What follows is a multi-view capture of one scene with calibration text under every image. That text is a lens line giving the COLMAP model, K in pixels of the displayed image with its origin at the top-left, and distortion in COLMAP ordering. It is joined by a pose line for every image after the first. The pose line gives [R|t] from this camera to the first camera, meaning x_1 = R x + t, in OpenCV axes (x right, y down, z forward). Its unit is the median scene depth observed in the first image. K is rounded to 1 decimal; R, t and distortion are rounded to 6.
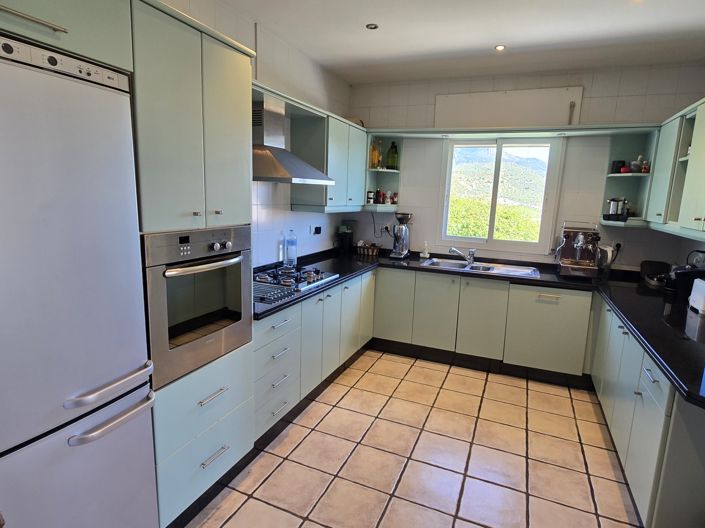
lens RADIAL K [[390.7, 0, 355.9], [0, 390.7, 262.7], [0, 0, 1]] dist [-0.001366, -0.001993]
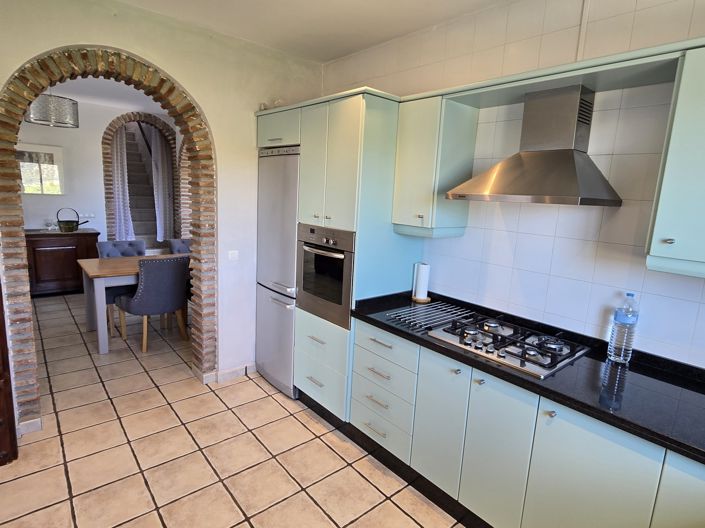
lens RADIAL K [[390.7, 0, 355.9], [0, 390.7, 262.7], [0, 0, 1]] dist [-0.001366, -0.001993]
pose [[-0.432907, 0.100080, -0.895866, 0.791536], [-0.223552, 0.950853, 0.214250, -0.262166], [0.873279, 0.293023, -0.389258, 1.472854]]
